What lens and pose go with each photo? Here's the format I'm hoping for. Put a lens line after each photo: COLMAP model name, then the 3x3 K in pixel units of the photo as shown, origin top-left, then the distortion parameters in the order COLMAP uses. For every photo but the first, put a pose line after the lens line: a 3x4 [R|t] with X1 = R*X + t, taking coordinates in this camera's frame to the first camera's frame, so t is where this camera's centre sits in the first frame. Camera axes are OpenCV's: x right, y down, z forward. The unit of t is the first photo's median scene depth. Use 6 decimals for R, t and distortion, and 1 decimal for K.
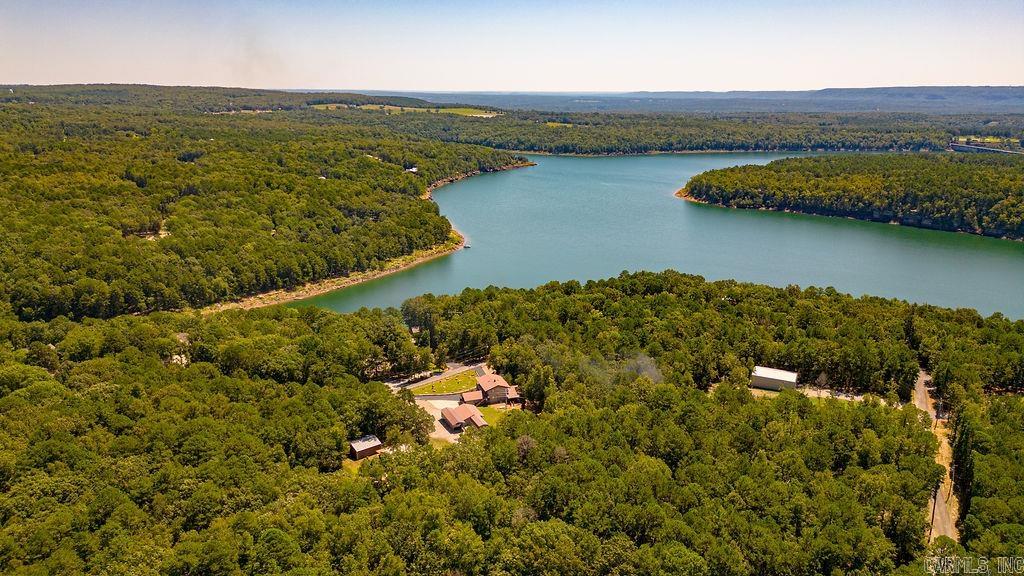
lens RADIAL K [[722.3, 0, 512.0], [0, 722.3, 288.0], [0, 0, 1]] dist [0.057162, -0.081761]
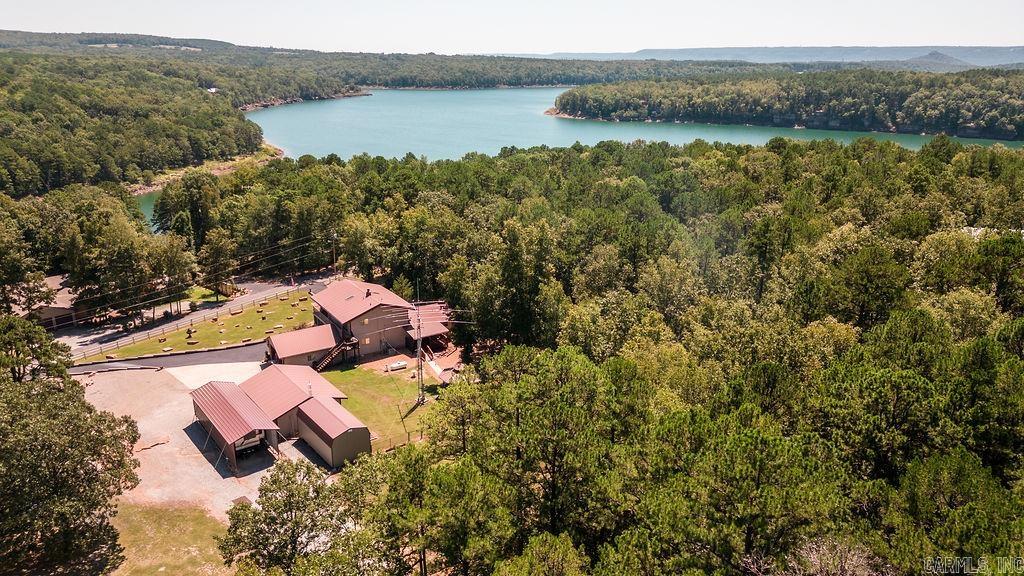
lens RADIAL K [[722.3, 0, 512.0], [0, 722.3, 288.0], [0, 0, 1]] dist [0.057162, -0.081761]
pose [[0.973744, -0.072247, 0.215878, -0.023972], [0.063050, 0.996797, 0.049202, 0.086944], [-0.218741, -0.034299, 0.975180, 0.498558]]
